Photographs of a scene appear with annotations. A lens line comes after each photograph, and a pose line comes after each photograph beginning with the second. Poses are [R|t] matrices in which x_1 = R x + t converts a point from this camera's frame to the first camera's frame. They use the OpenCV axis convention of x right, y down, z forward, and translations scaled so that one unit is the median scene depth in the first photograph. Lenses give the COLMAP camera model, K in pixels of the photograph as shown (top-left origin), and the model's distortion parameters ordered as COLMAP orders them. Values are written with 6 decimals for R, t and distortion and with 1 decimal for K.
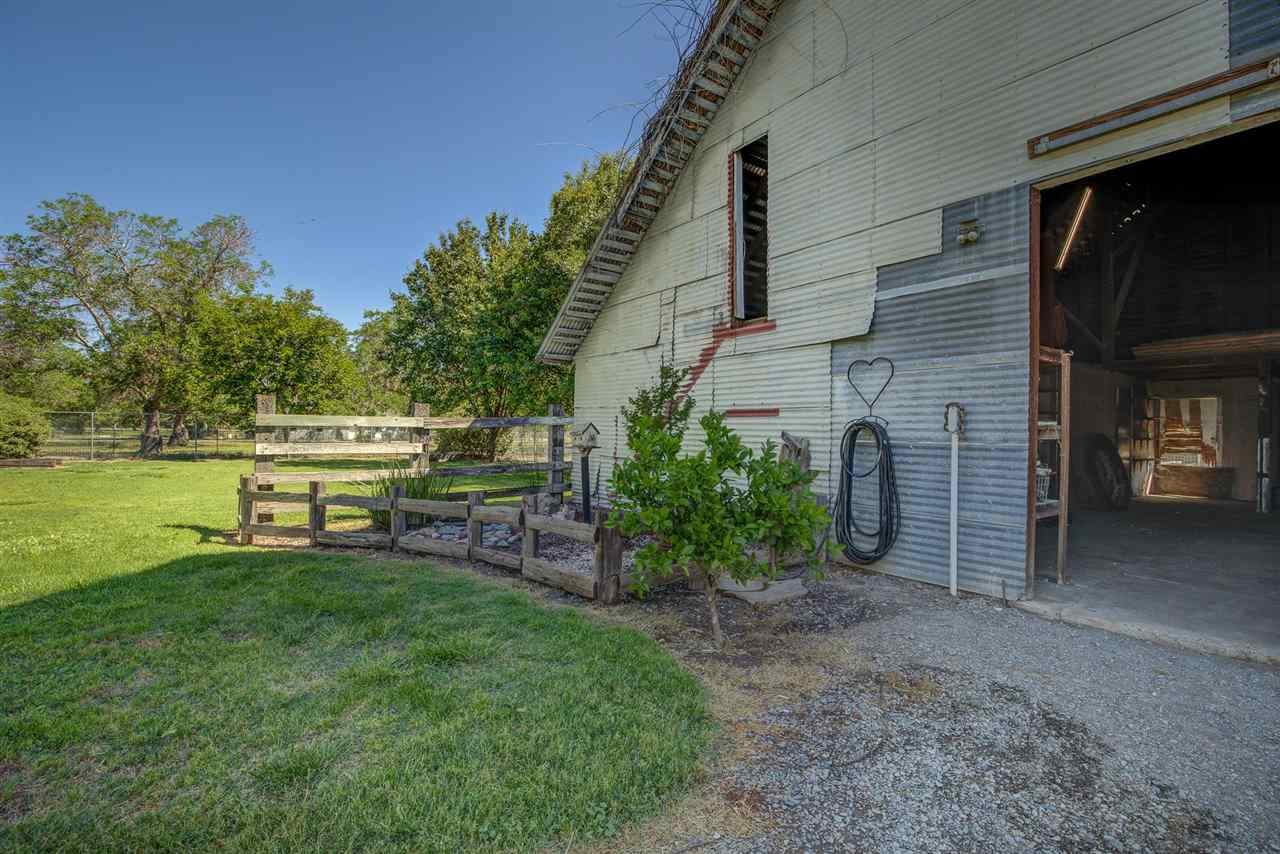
lens RADIAL K [[597.5, 0, 640.0], [0, 597.5, 427.0], [0, 0, 1]] dist [-0.019806, -0.000171]
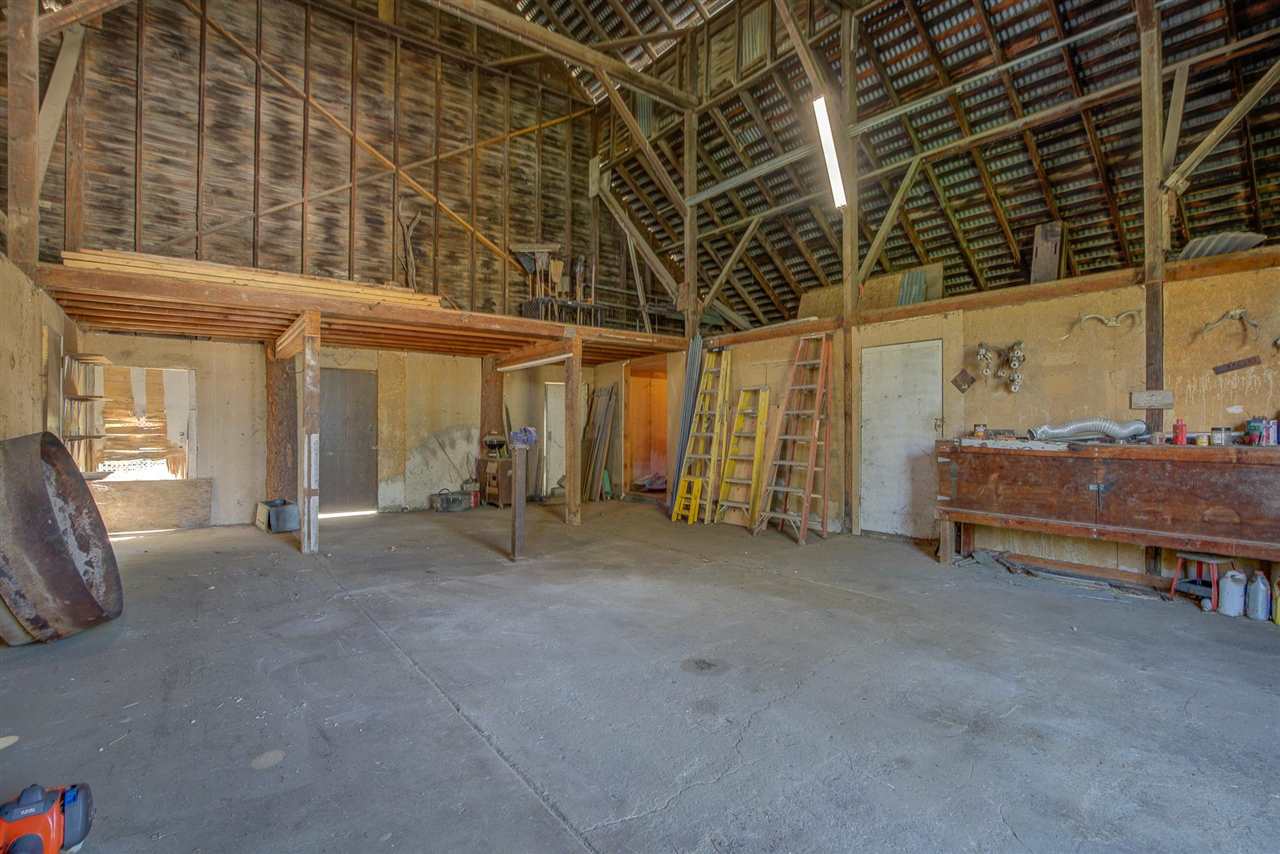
lens RADIAL K [[604.3, 0, 640.0], [0, 604.3, 427.0], [0, 0, 1]] dist [-0.027831, 0.001931]
pose [[-0.035831, -0.013987, 0.999260, 0.406391], [-0.008145, 0.999873, 0.013704, -0.000335], [-0.999325, -0.007648, -0.035940, 0.672556]]
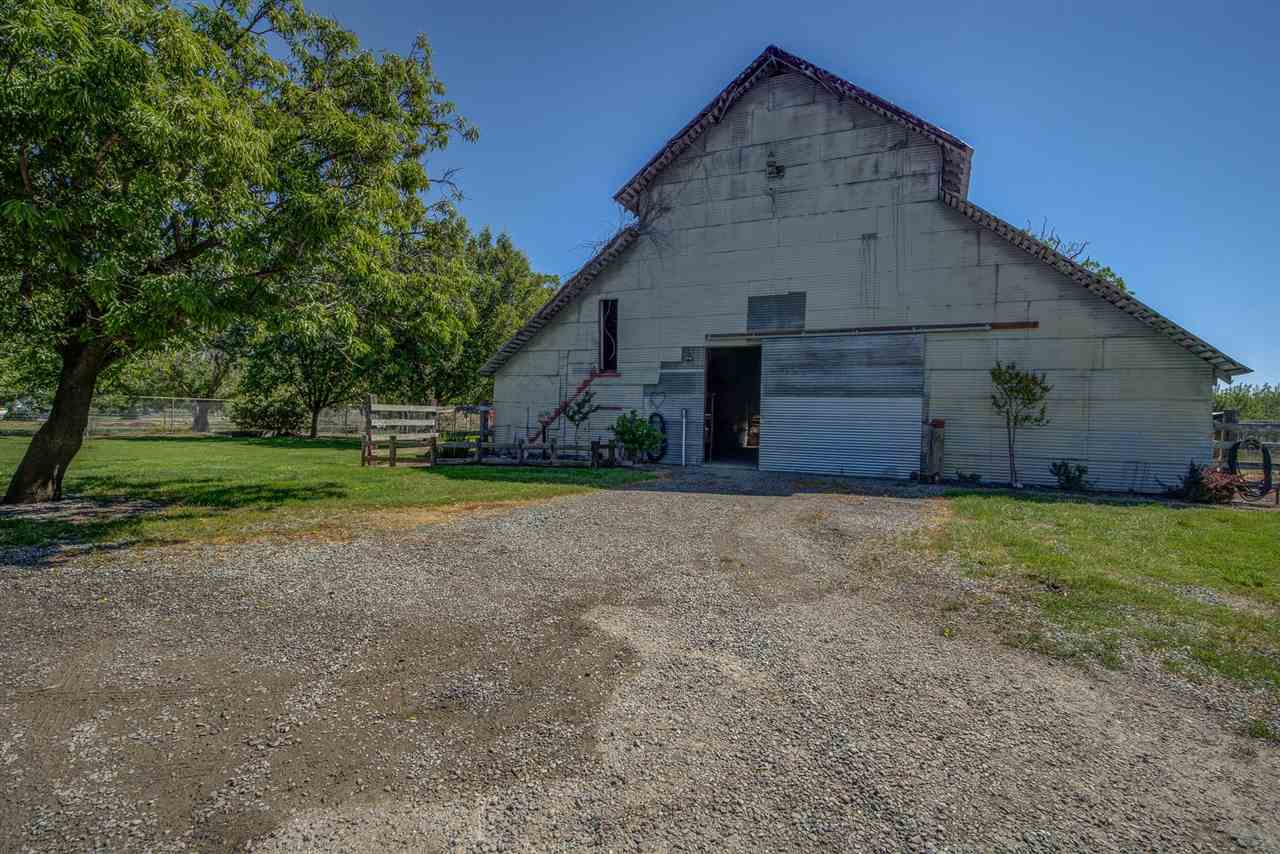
lens RADIAL K [[586.1, 0, 640.0], [0, 586.1, 427.0], [0, 0, 1]] dist [-0.000925, 0.005736]
pose [[0.883068, 0.000566, 0.469245, -0.694265], [-0.015159, 0.999512, 0.027321, -0.012648], [-0.469000, -0.031240, 0.882645, -1.005720]]
